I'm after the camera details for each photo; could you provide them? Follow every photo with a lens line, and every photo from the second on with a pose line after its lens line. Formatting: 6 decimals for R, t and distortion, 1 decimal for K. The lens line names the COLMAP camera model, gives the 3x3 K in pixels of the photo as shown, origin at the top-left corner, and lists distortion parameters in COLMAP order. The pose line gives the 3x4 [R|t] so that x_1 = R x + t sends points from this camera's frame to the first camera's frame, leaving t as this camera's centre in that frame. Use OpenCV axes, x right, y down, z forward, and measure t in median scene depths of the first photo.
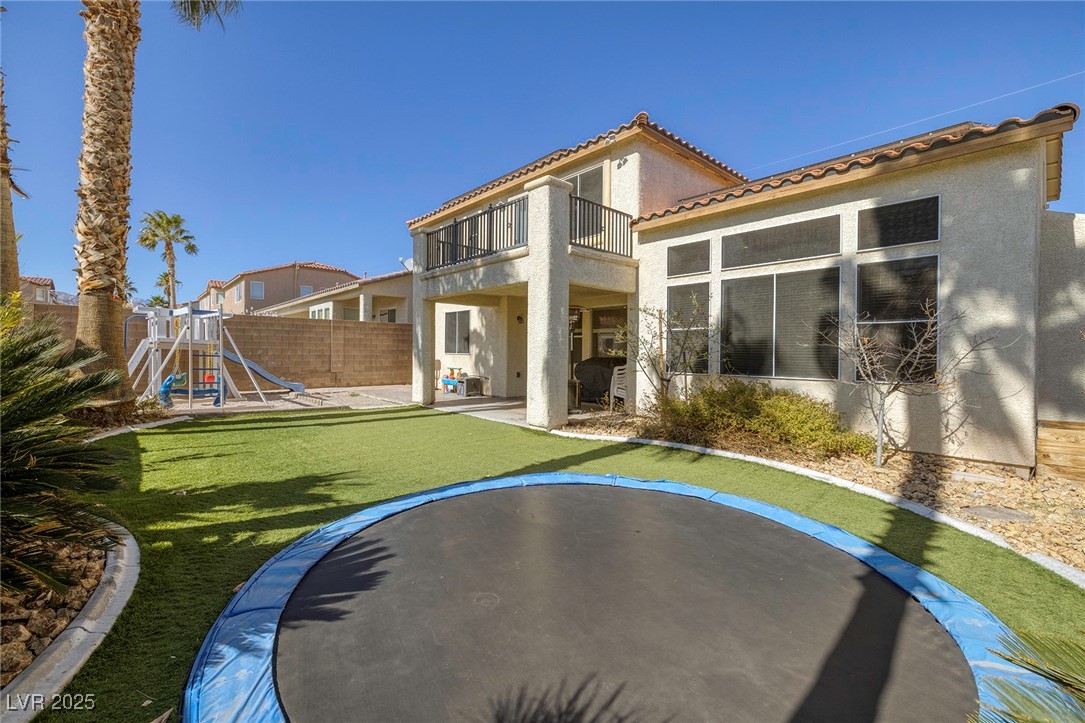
lens RADIAL K [[465.0, 0, 548.4], [0, 465.0, 353.5], [0, 0, 1]] dist [-0.006141, -0.000175]
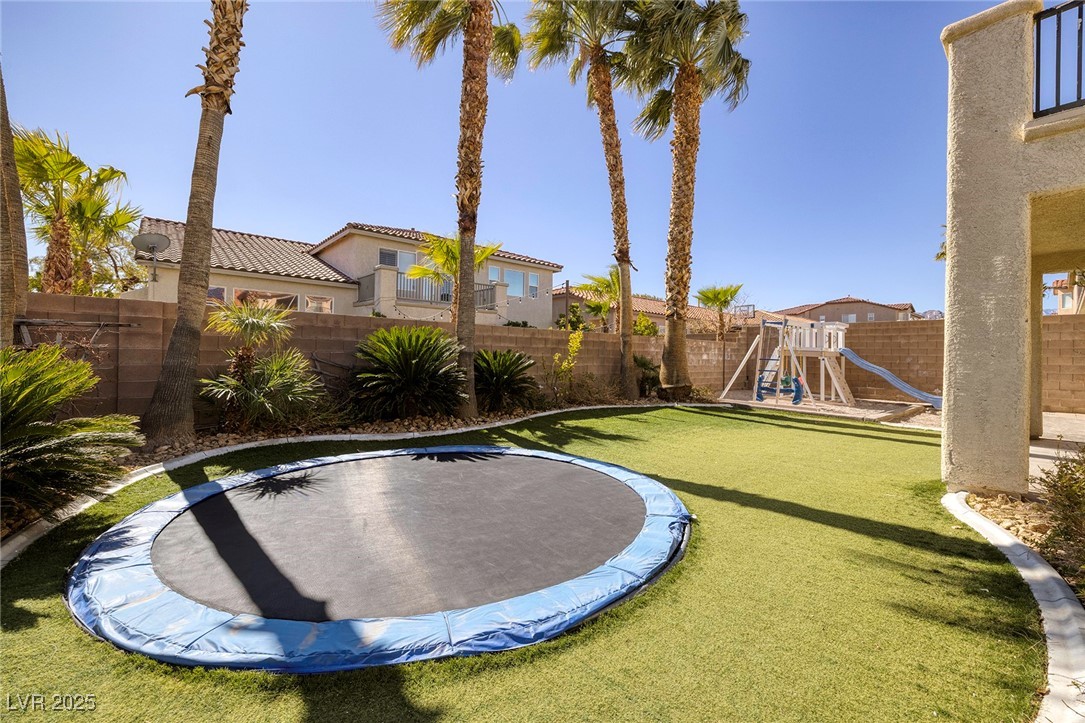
lens RADIAL K [[465.0, 0, 548.4], [0, 465.0, 353.5], [0, 0, 1]] dist [-0.006141, -0.000175]
pose [[-0.034340, -0.016415, -0.999275, 0.652143], [-0.021041, 0.999655, -0.015698, 0.027176], [0.999189, 0.020486, -0.034674, 0.627508]]
